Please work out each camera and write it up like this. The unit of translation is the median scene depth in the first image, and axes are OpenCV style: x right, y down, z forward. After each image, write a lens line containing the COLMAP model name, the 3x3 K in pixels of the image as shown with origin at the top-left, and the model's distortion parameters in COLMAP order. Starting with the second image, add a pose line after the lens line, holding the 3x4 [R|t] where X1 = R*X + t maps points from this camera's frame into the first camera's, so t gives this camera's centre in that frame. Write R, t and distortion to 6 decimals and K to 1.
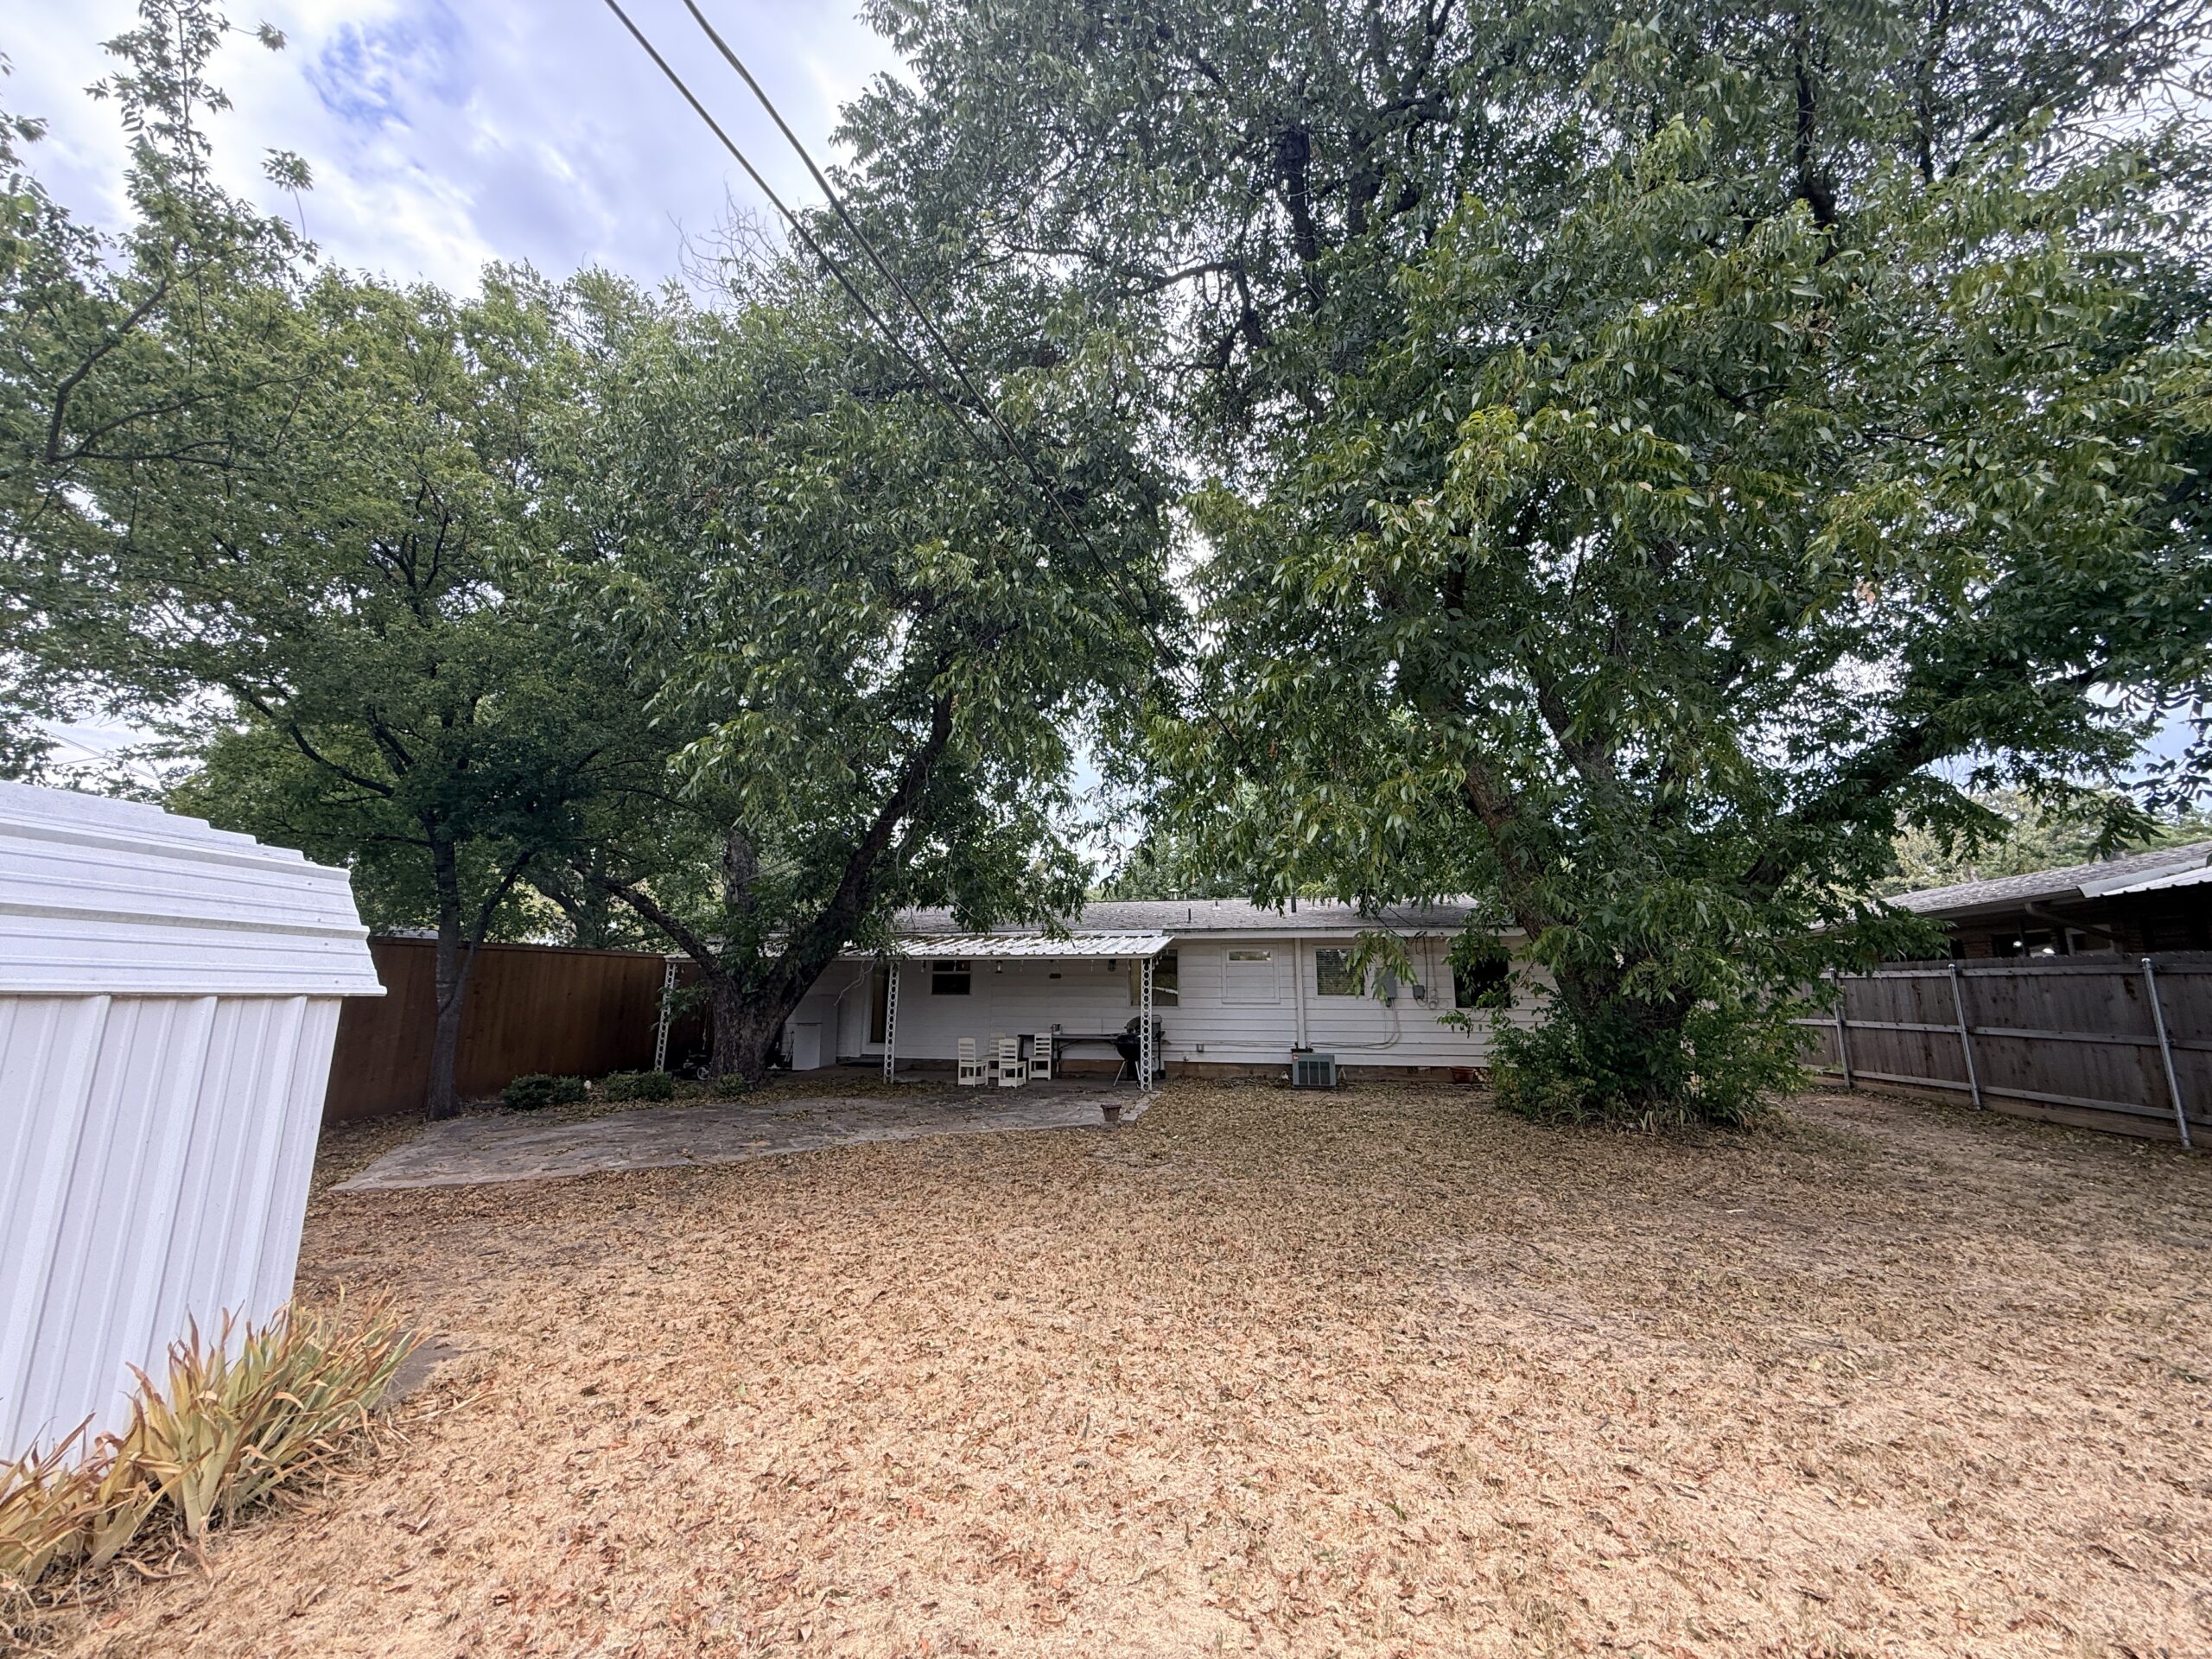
lens RADIAL K [[878.5, 0, 1101.7], [0, 878.5, 832.5], [0, 0, 1]] dist [0.000933, 0.000330]
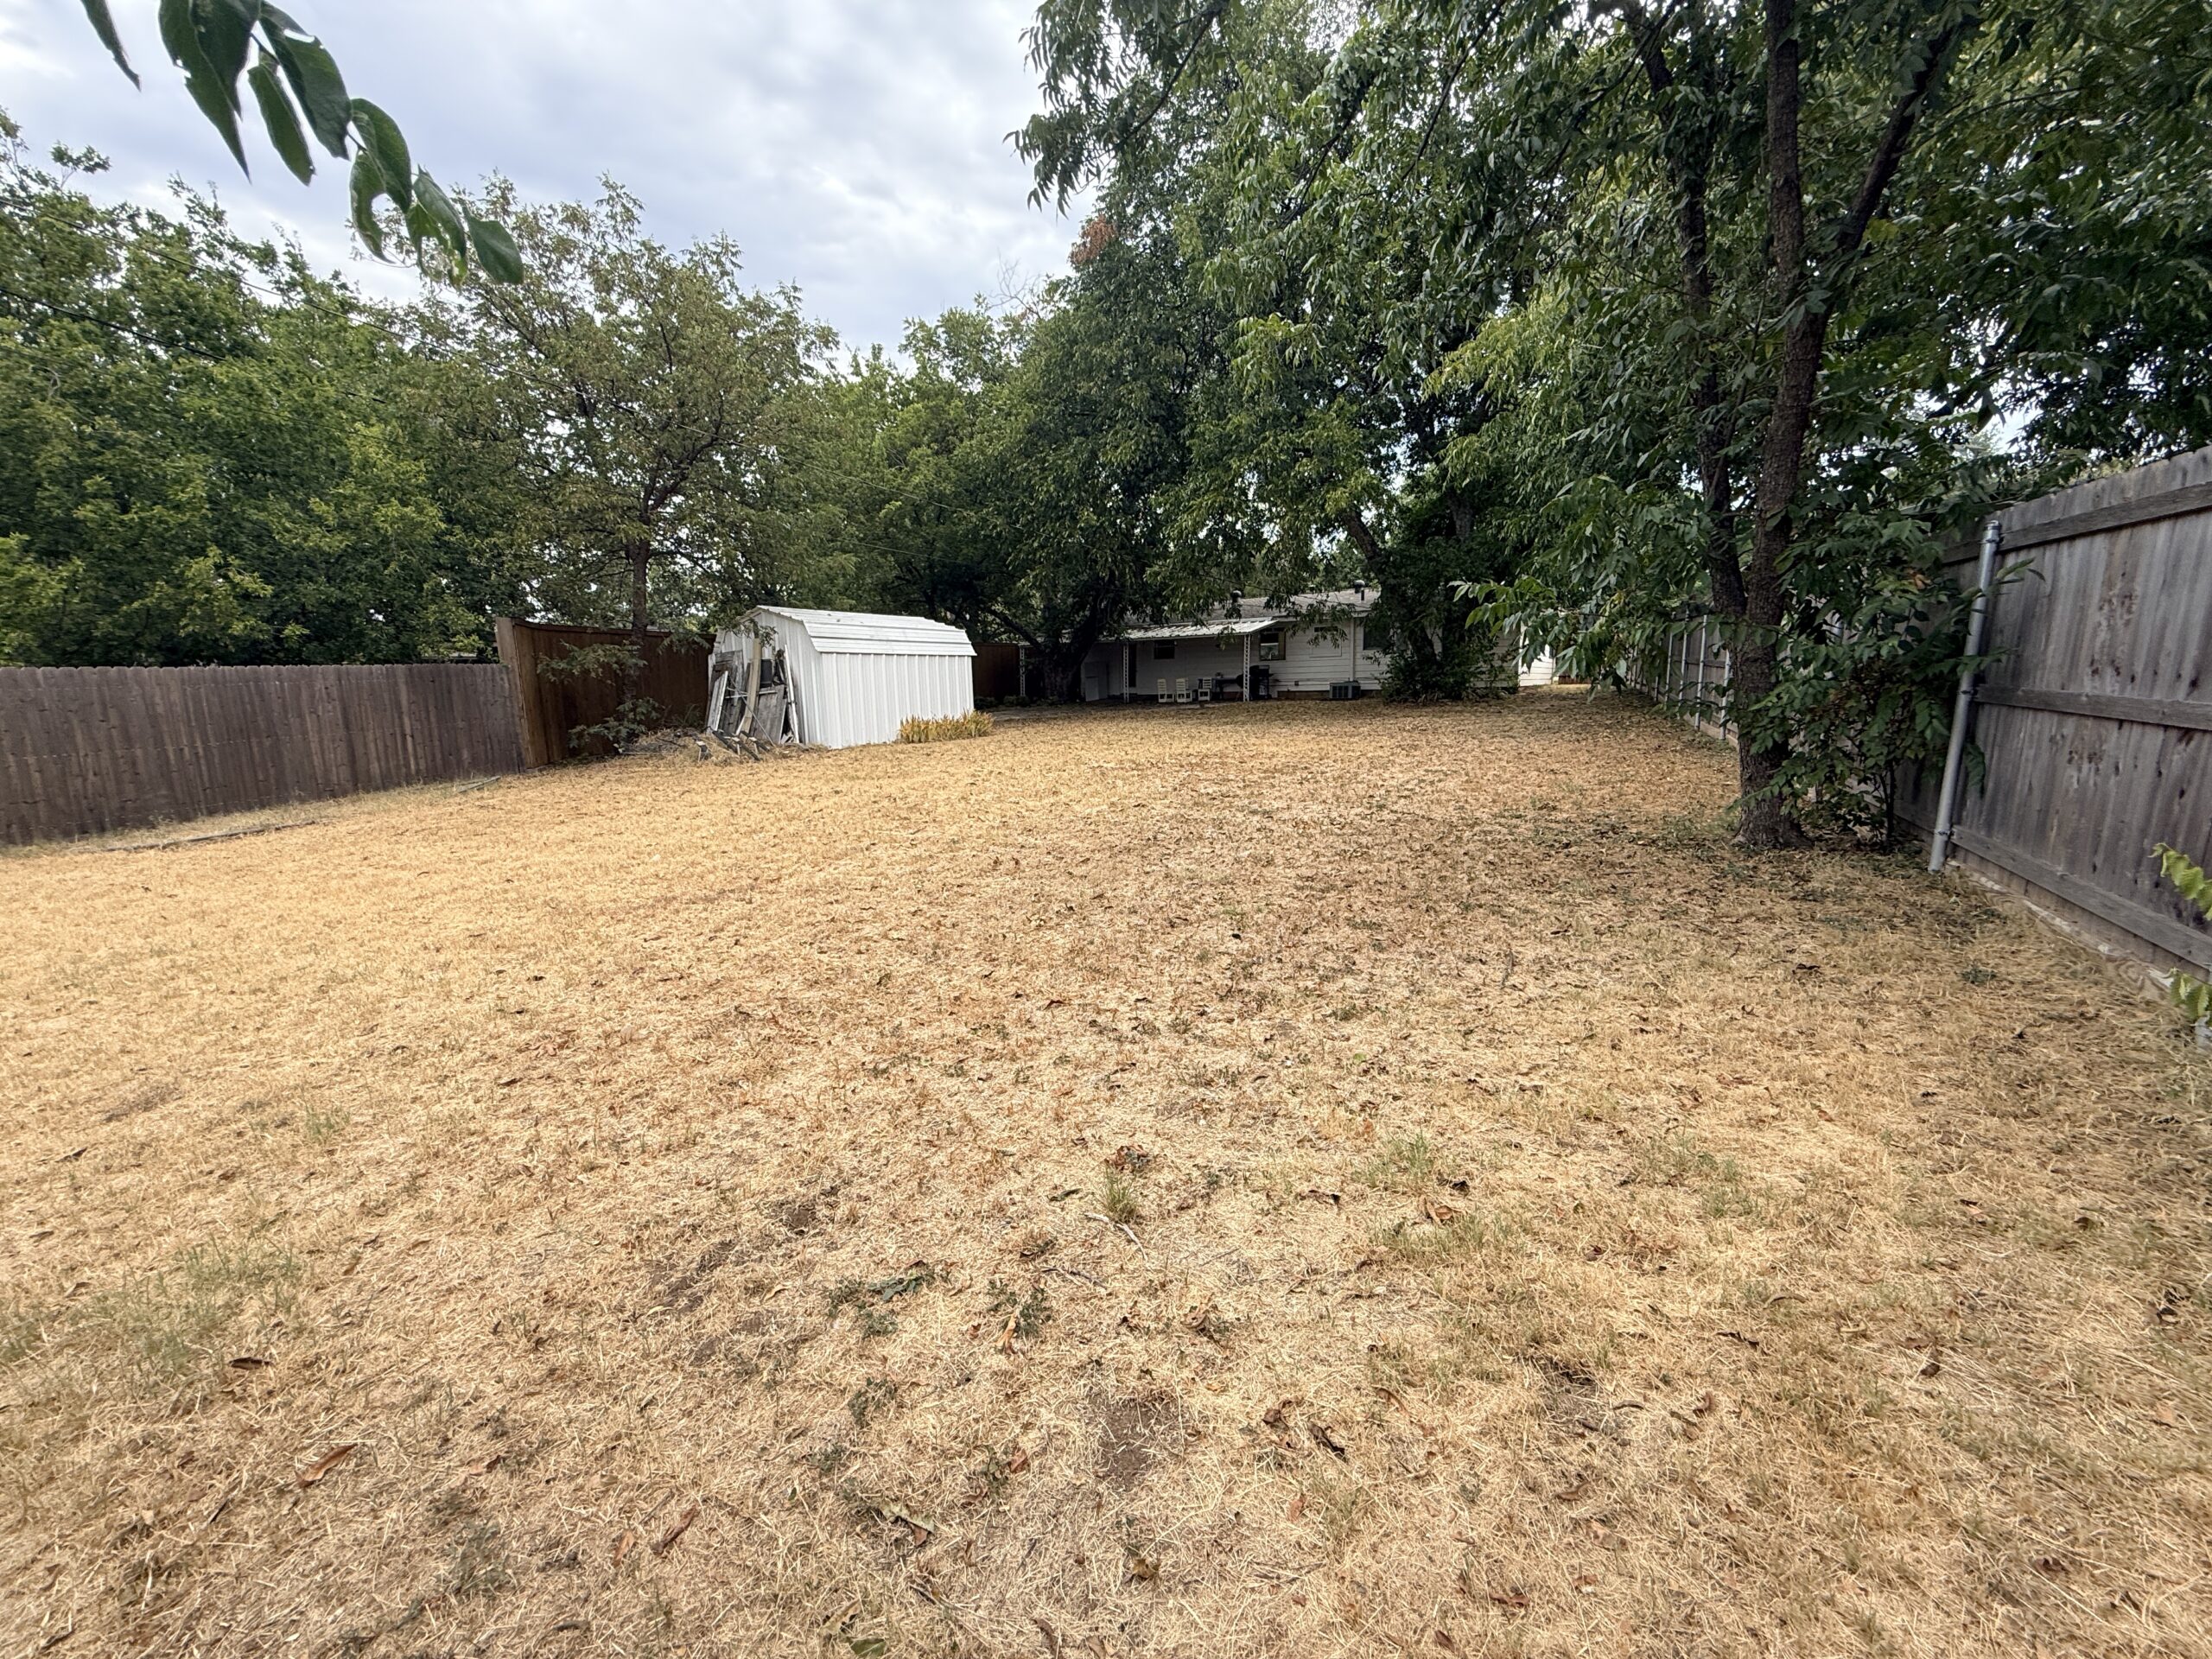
lens RADIAL K [[878.5, 0, 1101.7], [0, 878.5, 832.5], [0, 0, 1]] dist [0.000933, 0.000330]
pose [[0.938224, 0.026881, -0.344982, 0.410544], [0.098205, 0.935297, 0.339962, -0.128062], [0.331799, -0.352840, 0.874879, -0.895072]]
